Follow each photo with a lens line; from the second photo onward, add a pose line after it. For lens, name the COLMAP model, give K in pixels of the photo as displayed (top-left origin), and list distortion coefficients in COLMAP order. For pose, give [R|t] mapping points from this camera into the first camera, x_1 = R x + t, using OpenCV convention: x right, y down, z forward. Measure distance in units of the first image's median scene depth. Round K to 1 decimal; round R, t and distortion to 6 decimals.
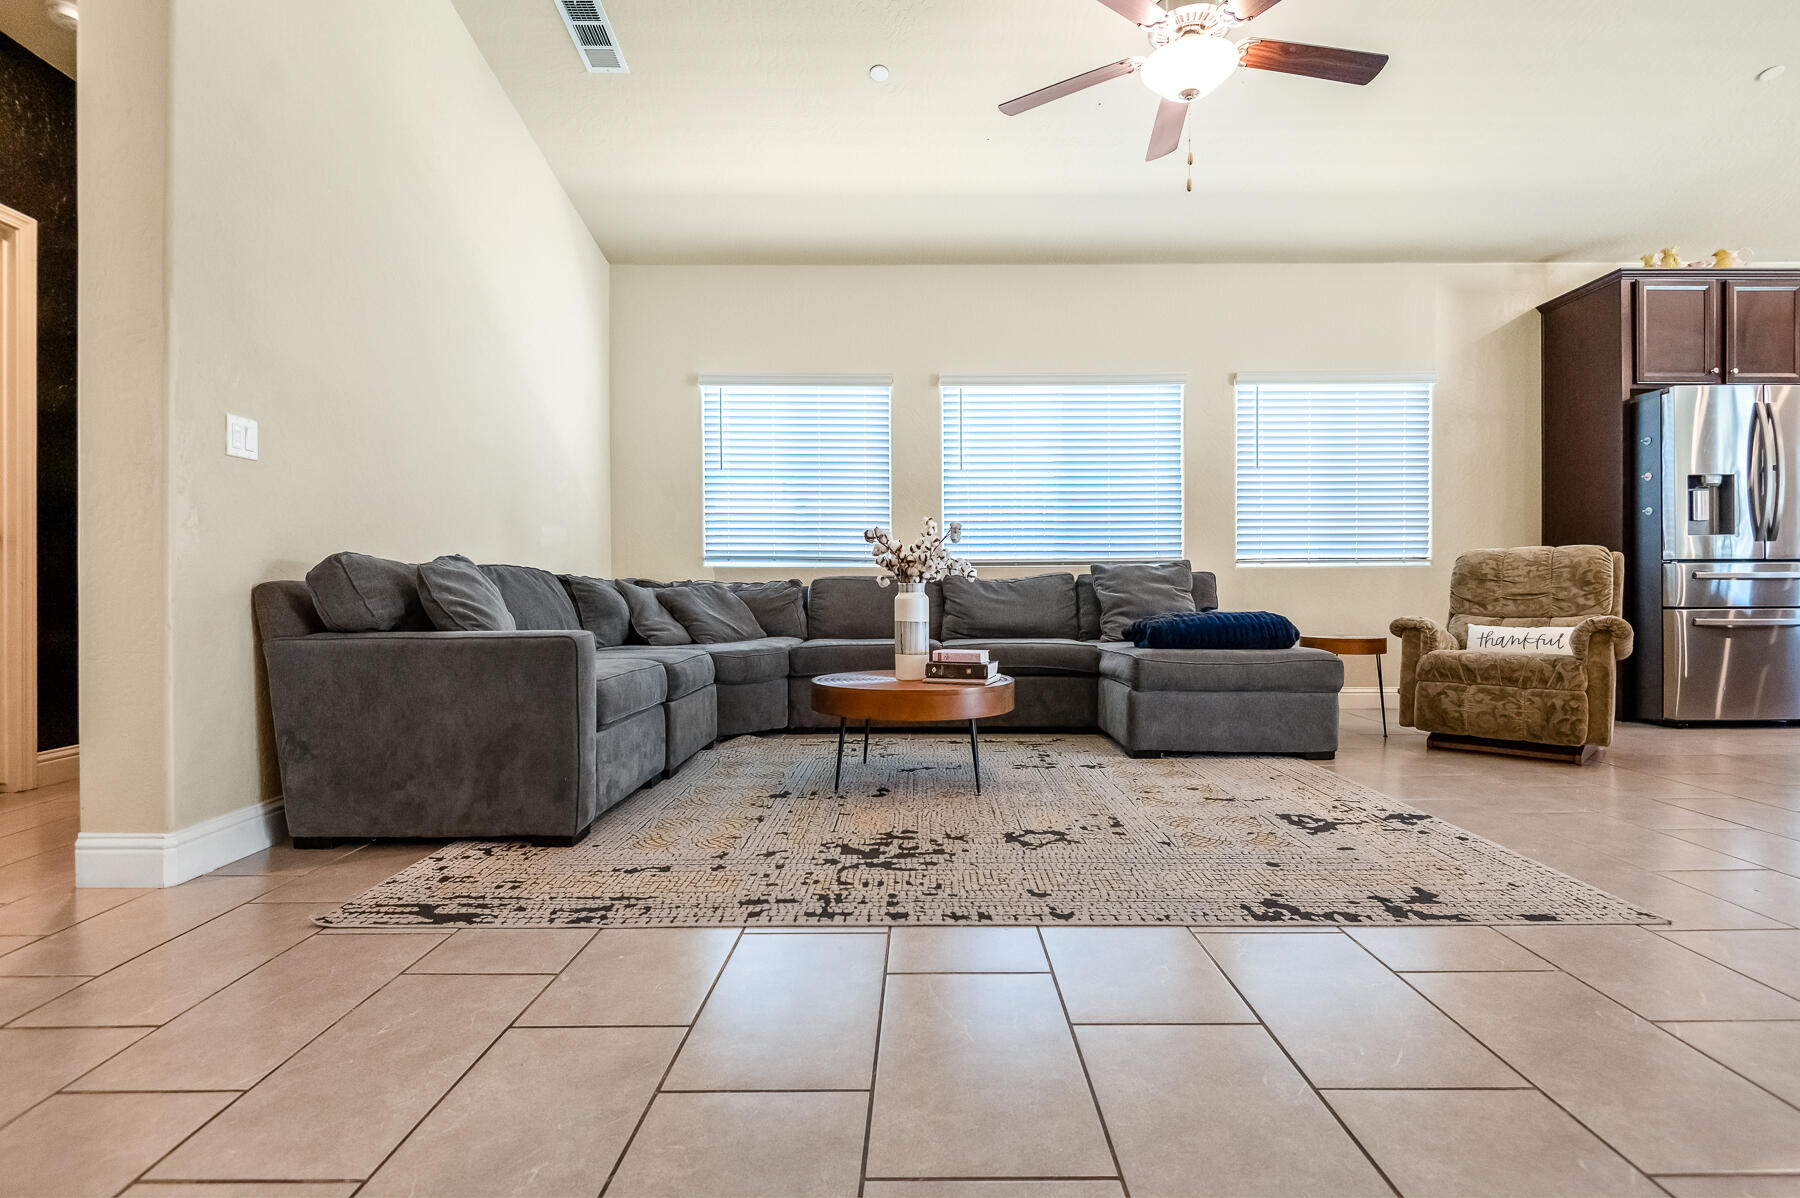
lens RADIAL K [[833.3, 0, 902.6], [0, 833.3, 609.7], [0, 0, 1]] dist [-0.005804, -0.009384]
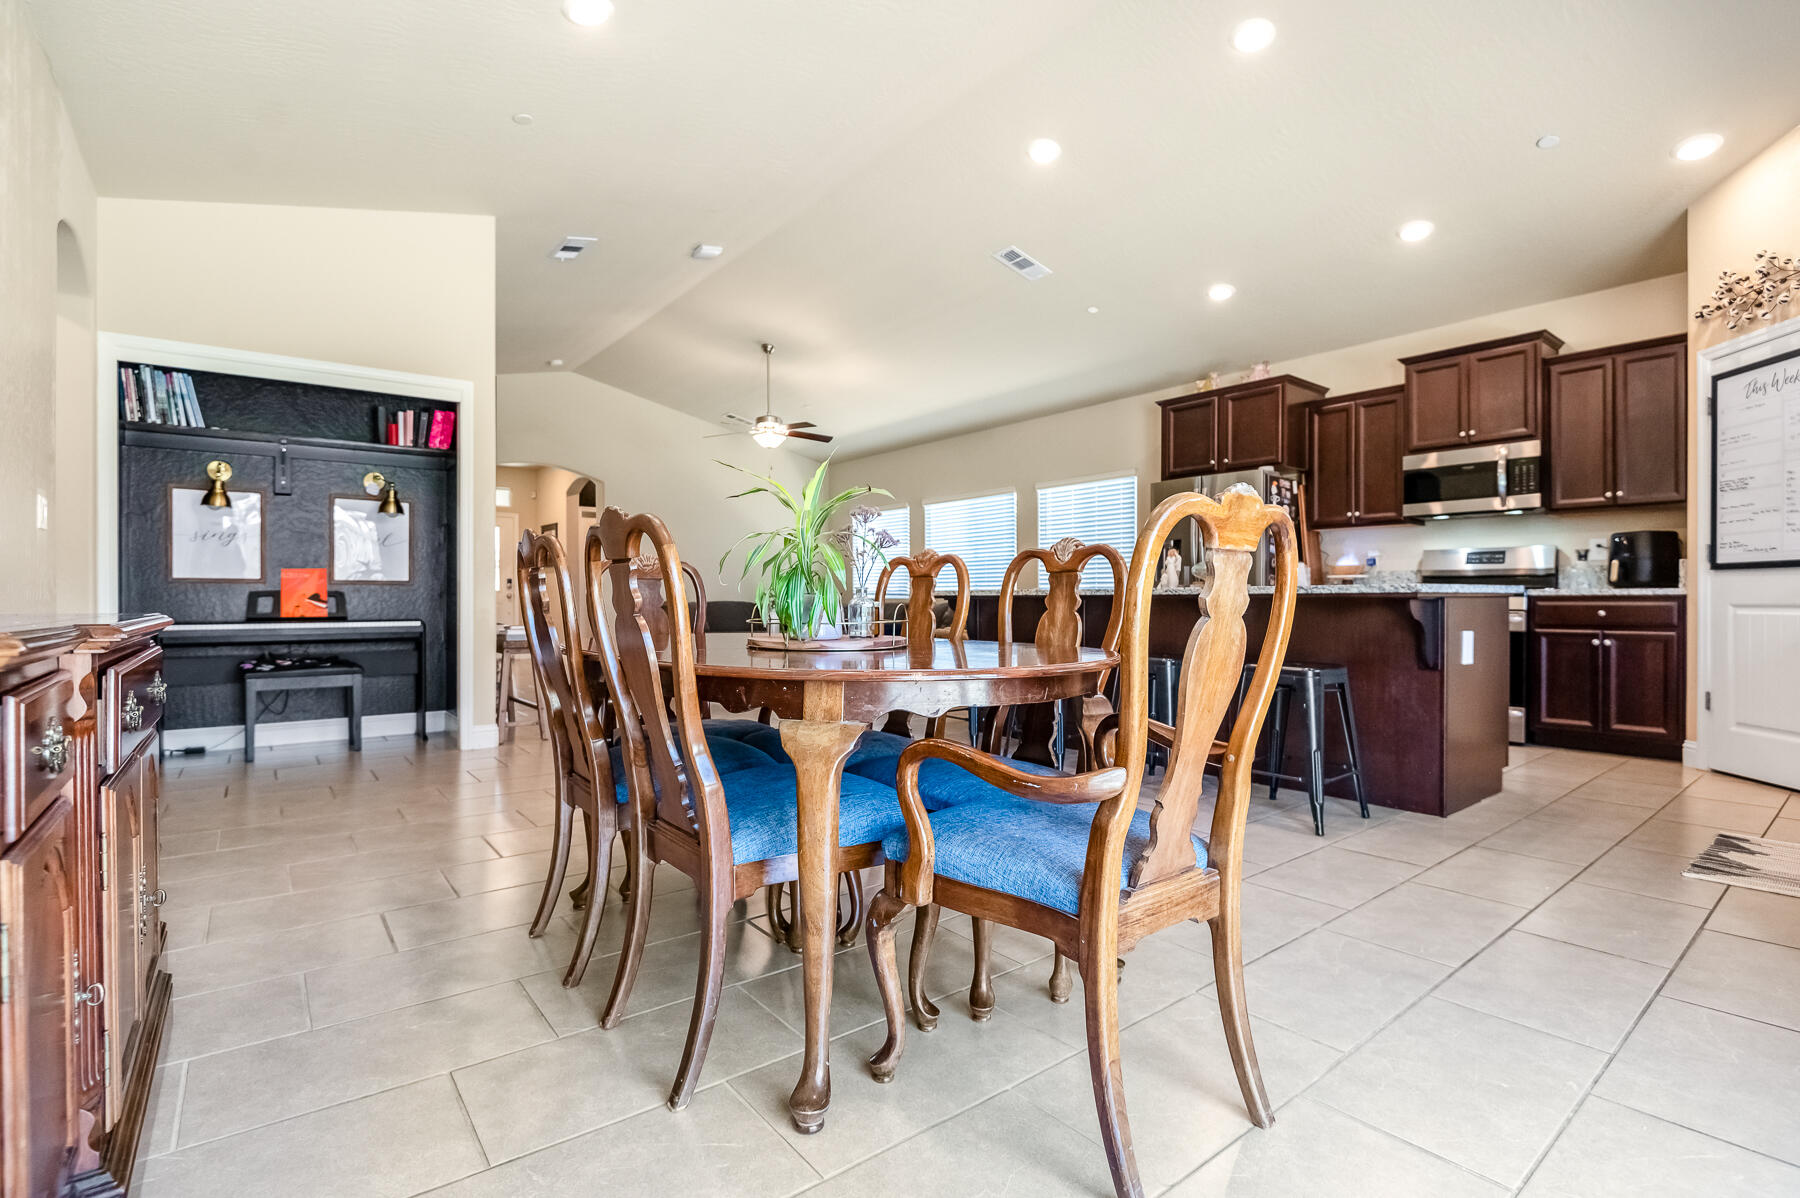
lens RADIAL K [[833.3, 0, 911.3], [0, 833.3, 603.0], [0, 0, 1]] dist [-0.005804, -0.009384]
pose [[0.640781, 0.004321, -0.767712, 1.869588], [-0.013421, 0.999894, -0.005575, -0.037728], [0.767606, 0.013876, 0.640771, -0.330868]]
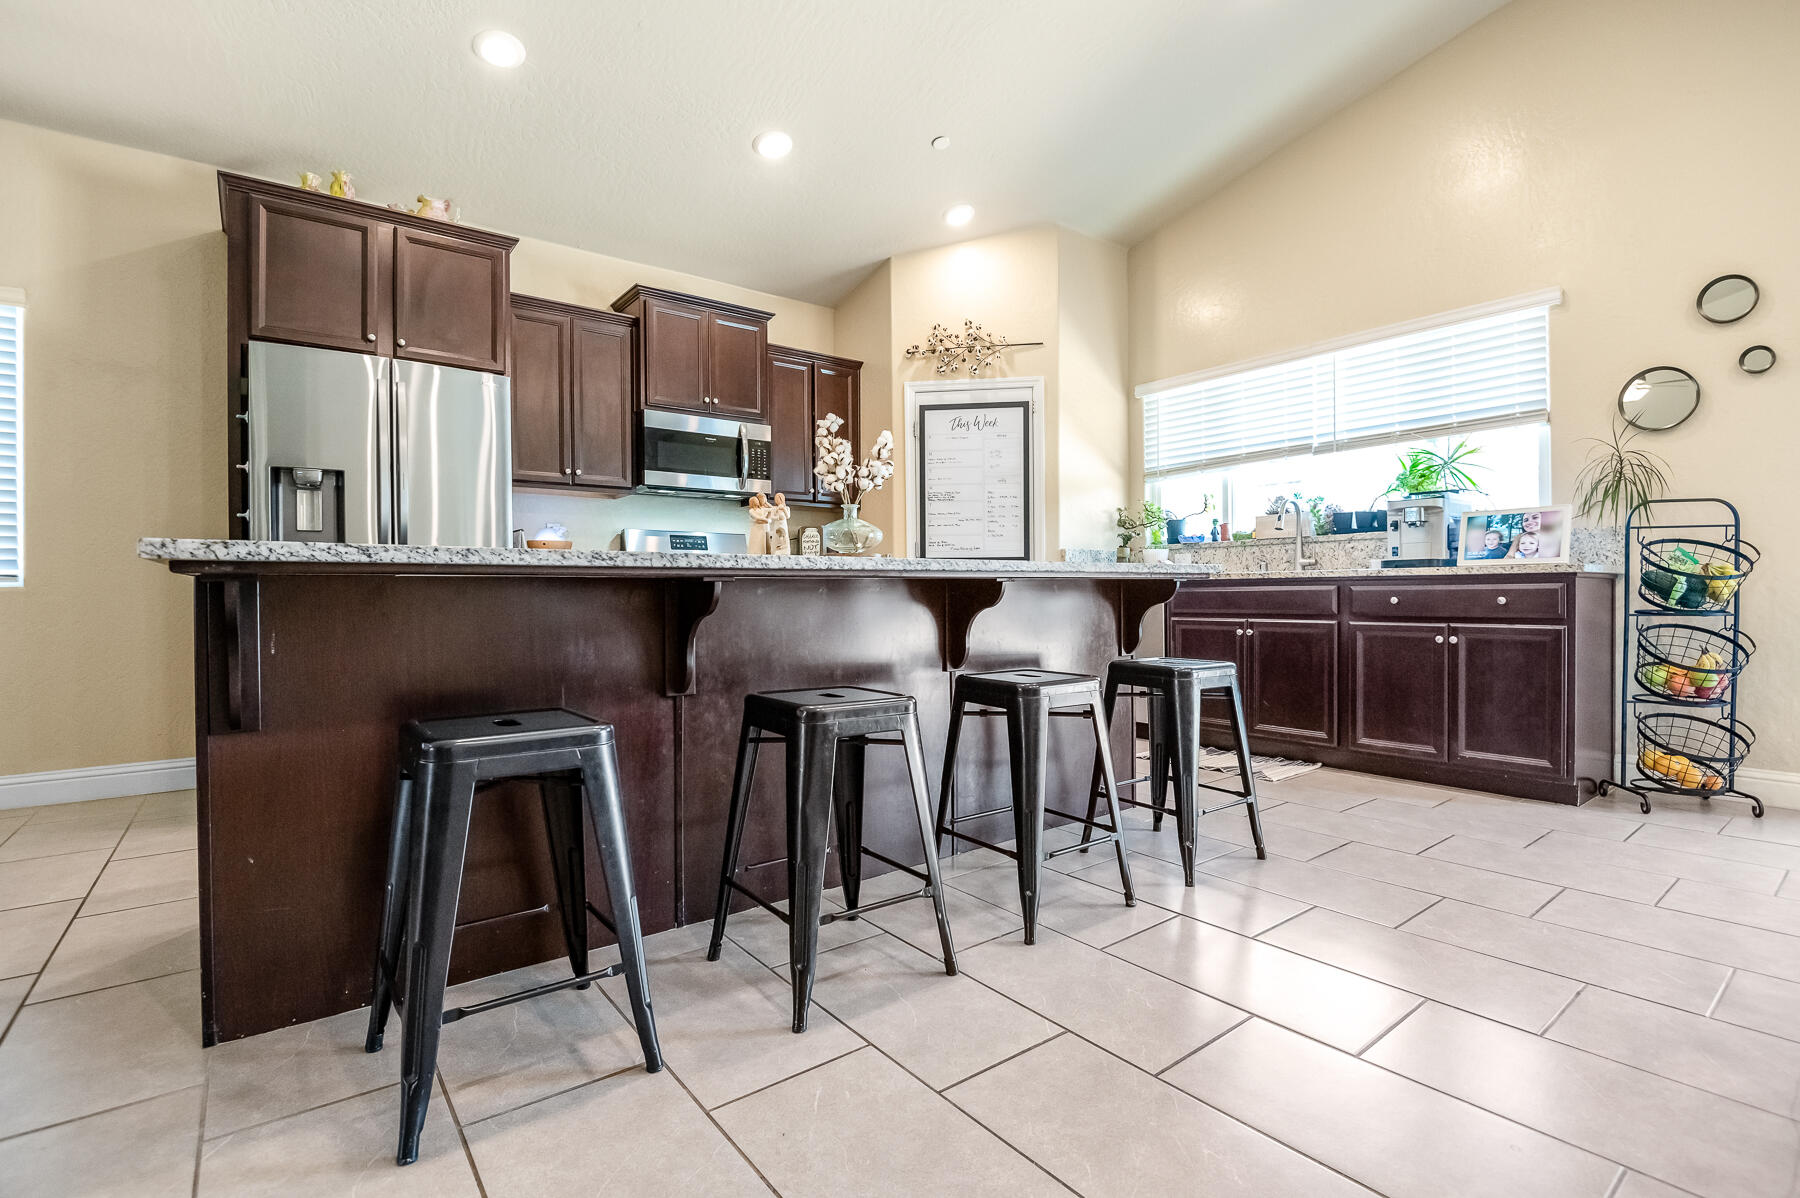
lens RADIAL K [[833.3, 0, 899.4], [0, 833.3, 589.3], [0, 0, 1]] dist [-0.005804, -0.009384]
pose [[0.779707, -0.001209, 0.626144, 0.951447], [0.020519, 0.999510, -0.023622, -0.030323], [-0.625809, 0.031266, 0.779350, 0.101954]]
